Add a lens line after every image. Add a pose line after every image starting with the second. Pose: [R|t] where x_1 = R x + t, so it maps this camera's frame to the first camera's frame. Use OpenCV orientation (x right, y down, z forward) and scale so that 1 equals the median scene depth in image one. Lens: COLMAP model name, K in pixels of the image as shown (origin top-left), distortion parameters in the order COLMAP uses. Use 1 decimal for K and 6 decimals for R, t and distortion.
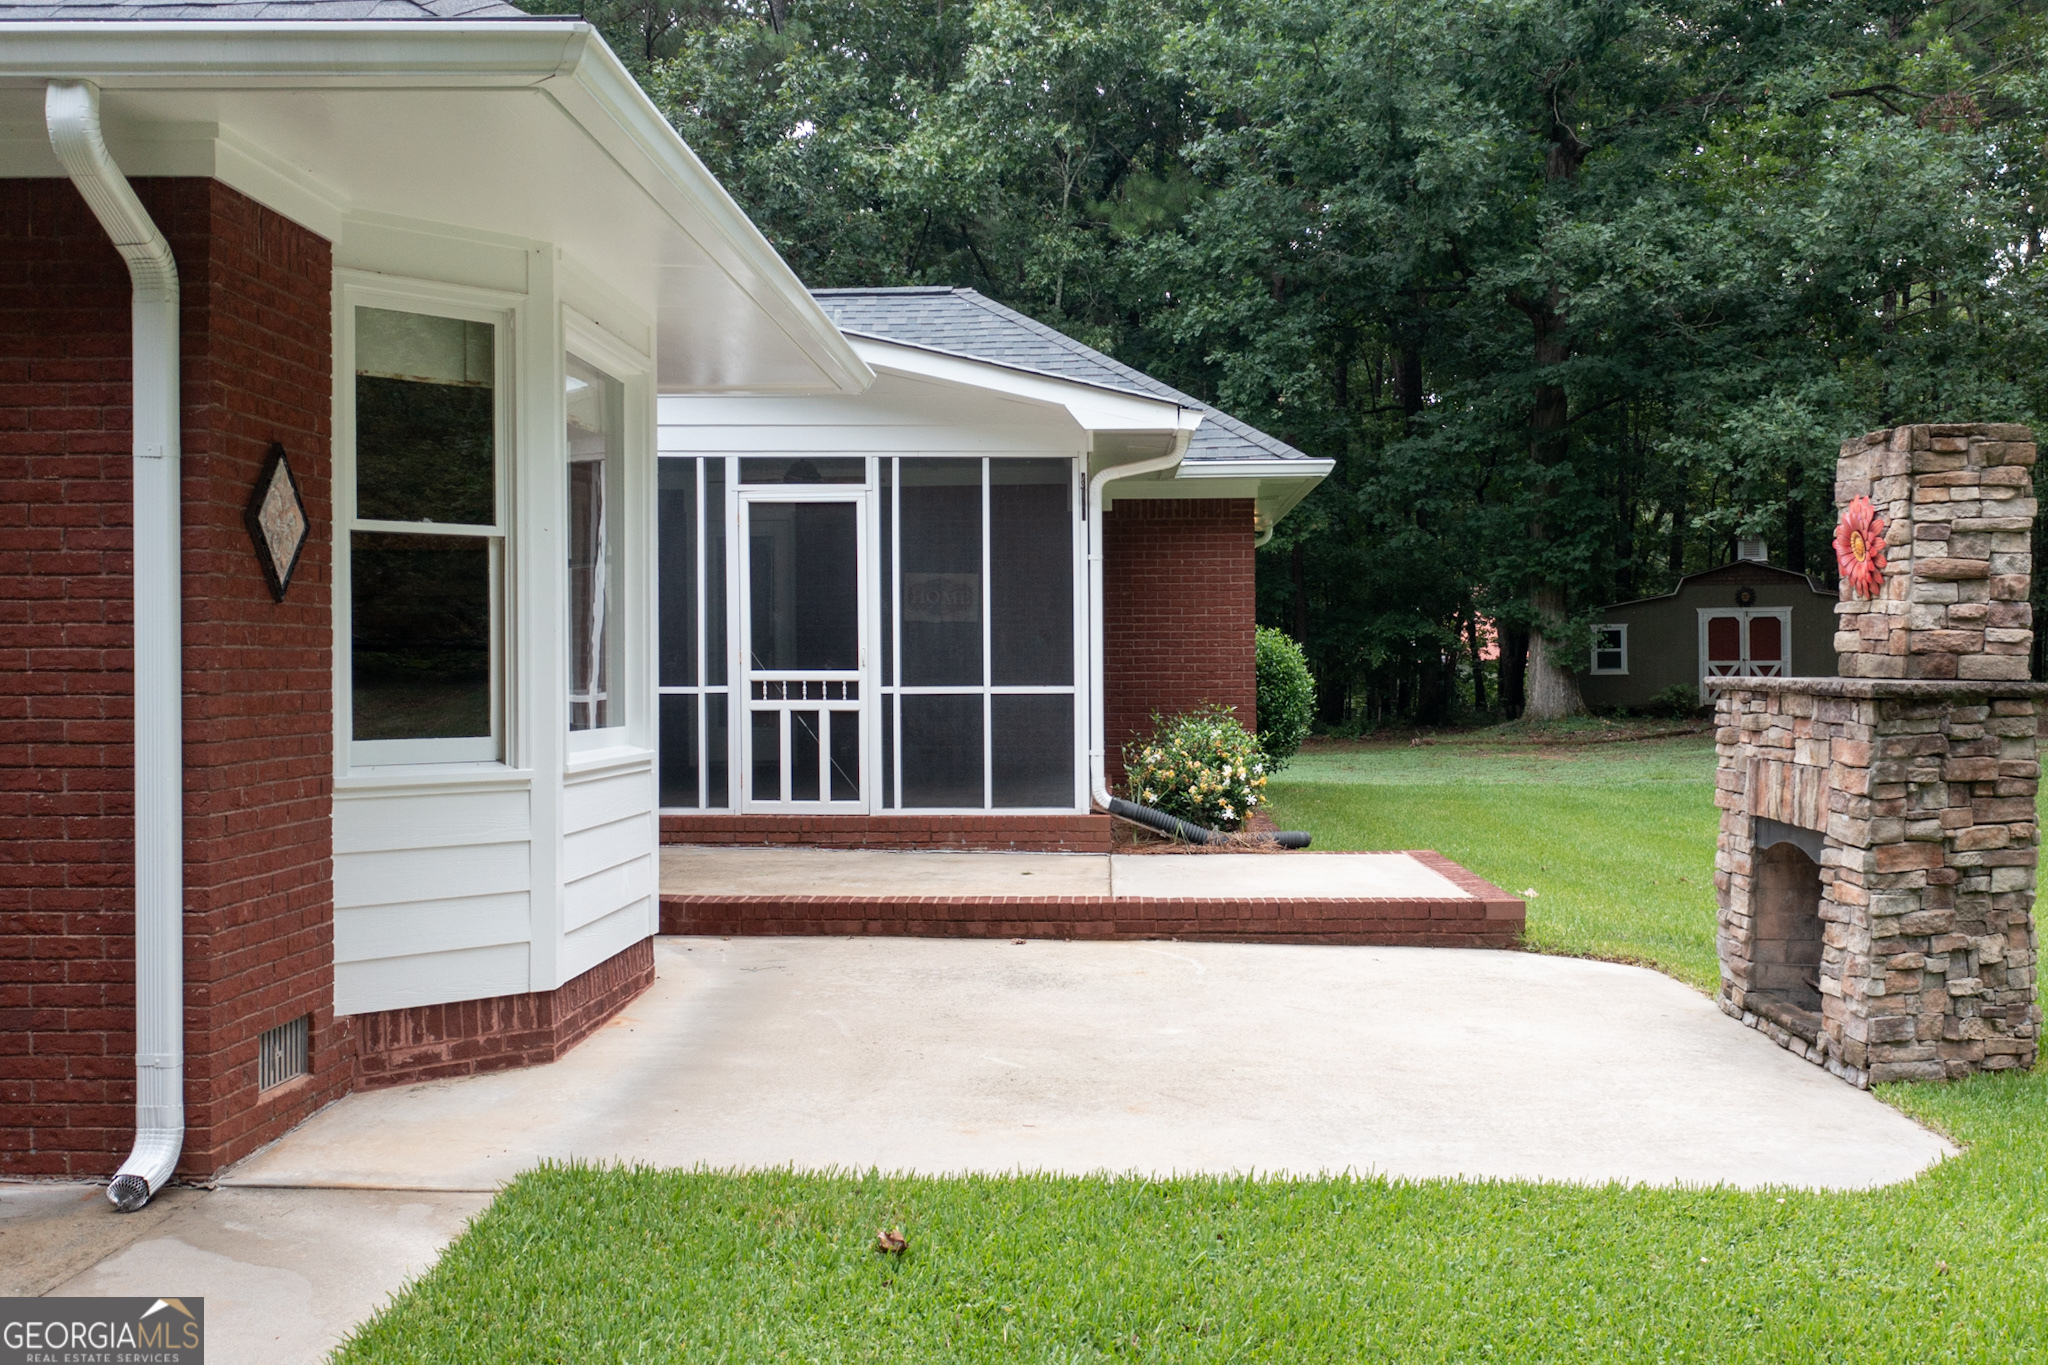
lens RADIAL K [[1954.0, 0, 1075.0], [0, 1954.0, 687.9], [0, 0, 1]] dist [0.002203, 0.000000]
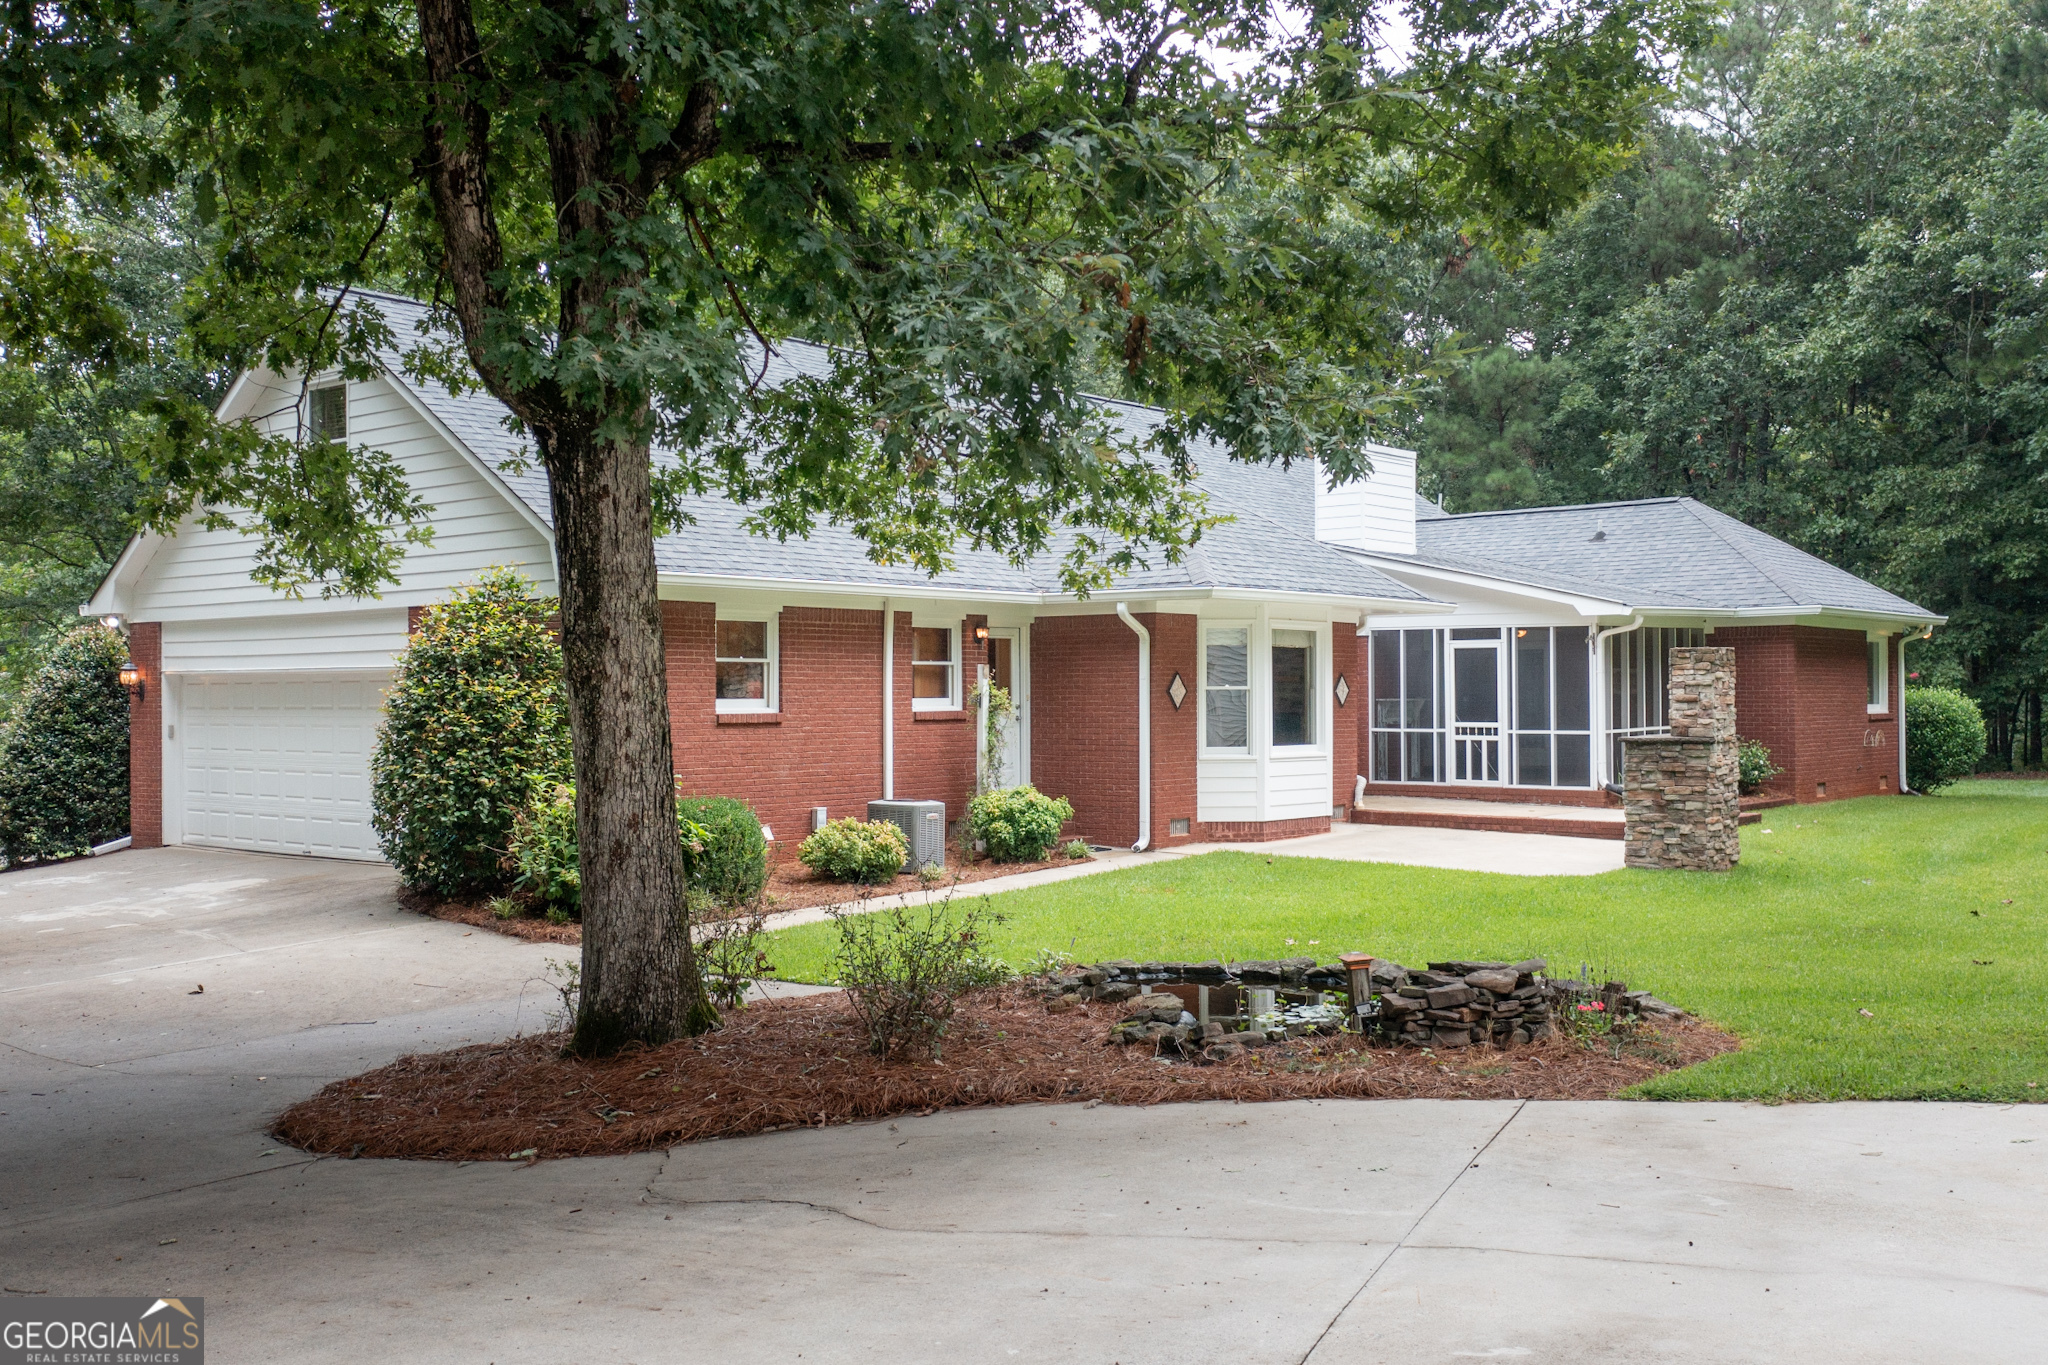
lens RADIAL K [[1954.0, 0, 1040.4], [0, 1954.0, 689.0], [0, 0, 1]] dist [0.002203, 0.000000]
pose [[0.779838, -0.000381, -0.625982, 0.883269], [-0.005850, 0.999952, -0.007895, -0.026860], [0.625954, 0.009819, 0.779798, -1.077745]]
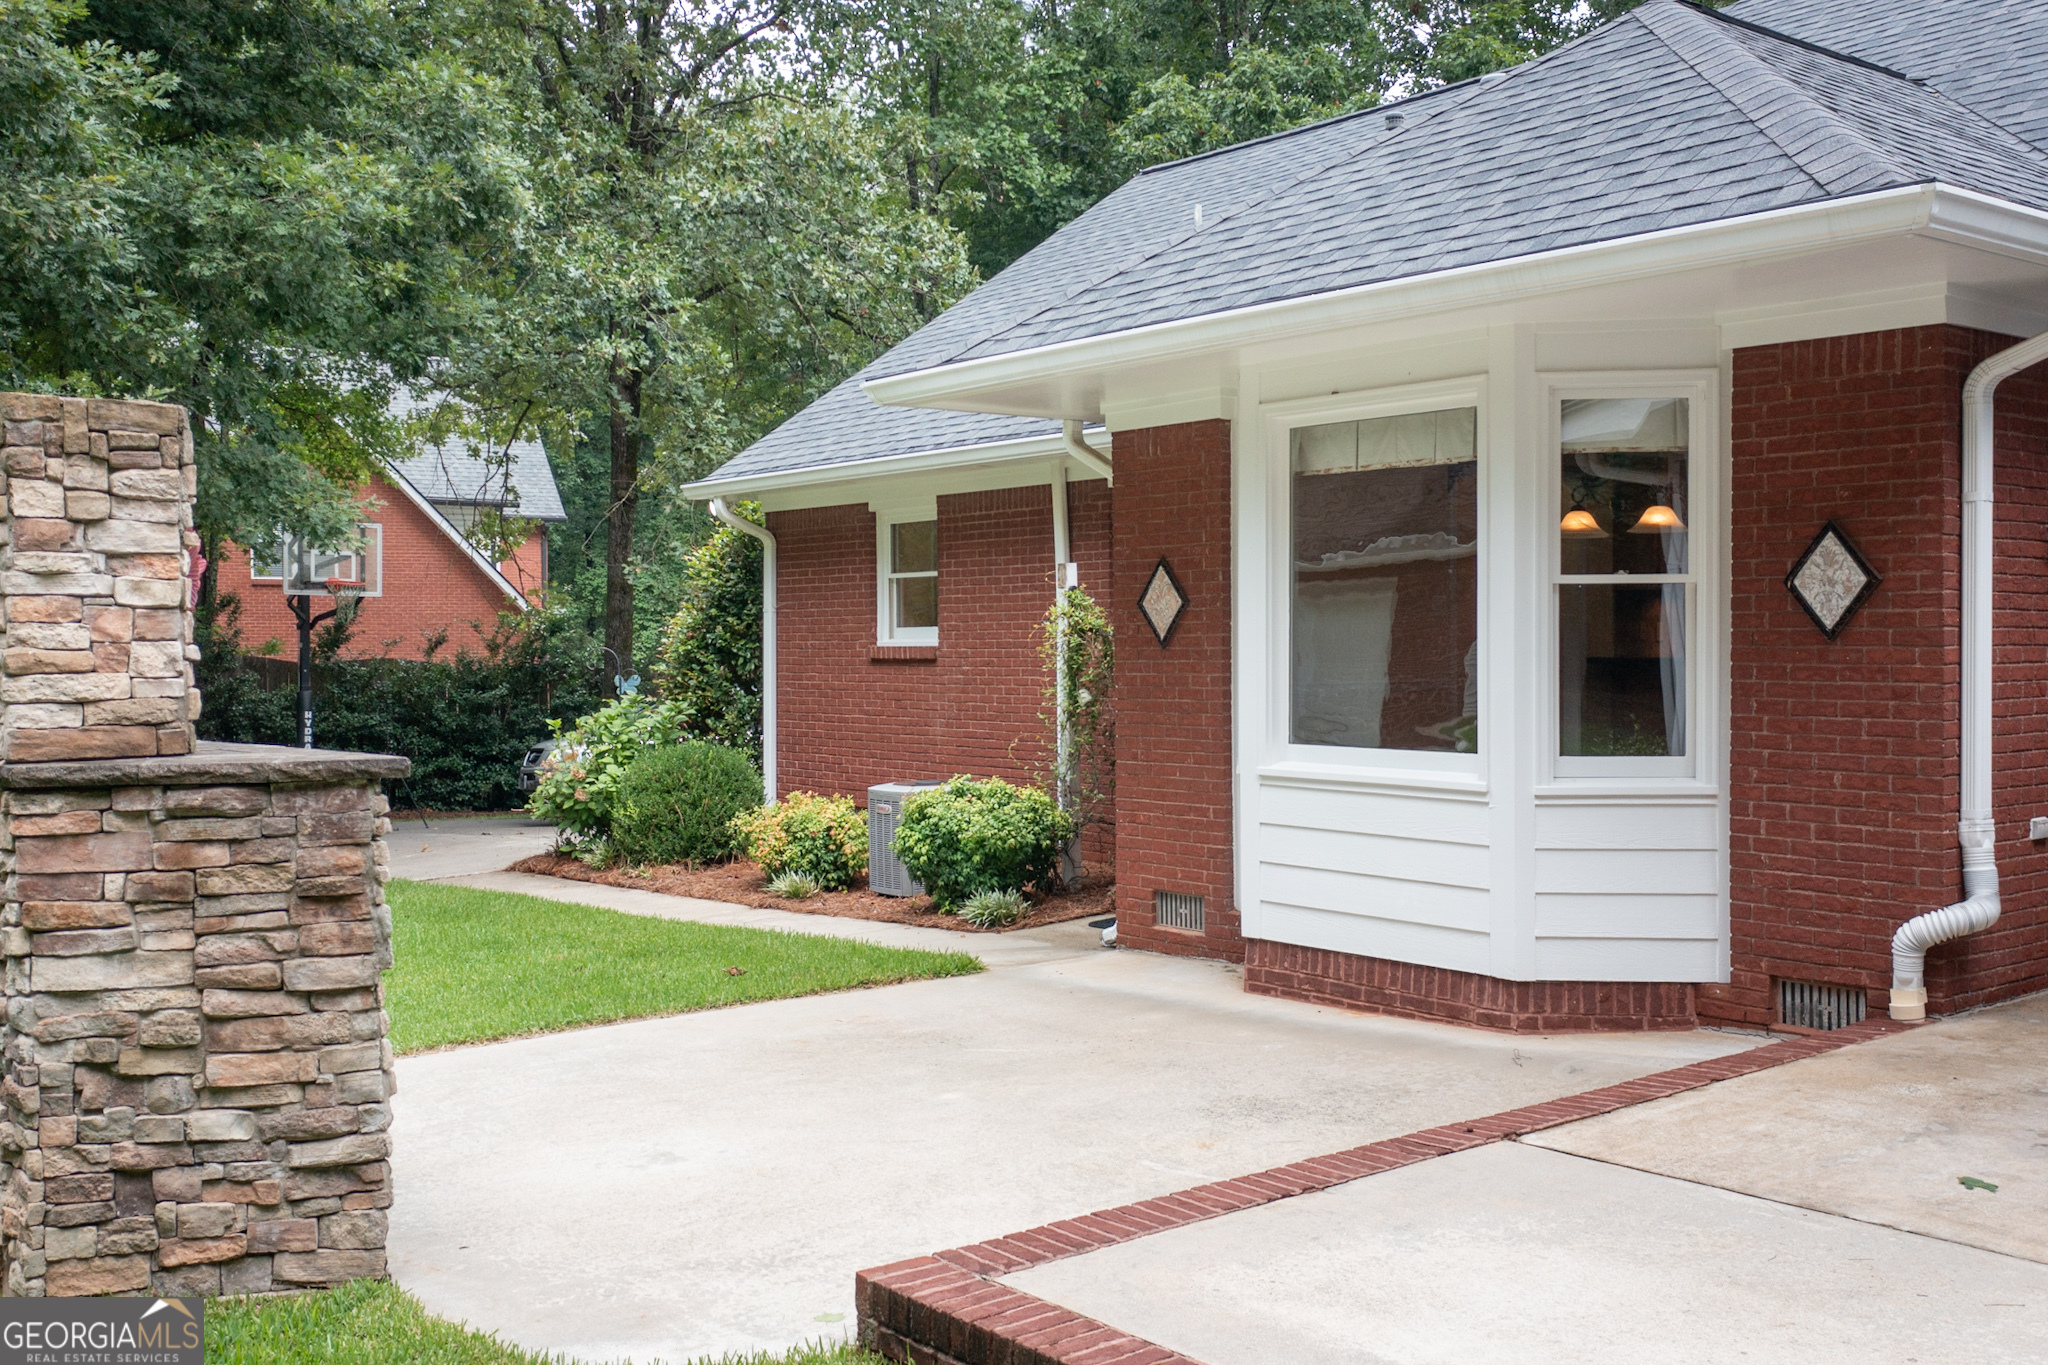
lens RADIAL K [[1954.0, 0, 1030.7], [0, 1954.0, 674.8], [0, 0, 1]] dist [0.002203, 0.000000]
pose [[-0.770142, 0.011982, -0.637760, 0.396973], [-0.003906, 0.999716, 0.023499, -0.029276], [0.637860, 0.020589, -0.769877, 0.997403]]
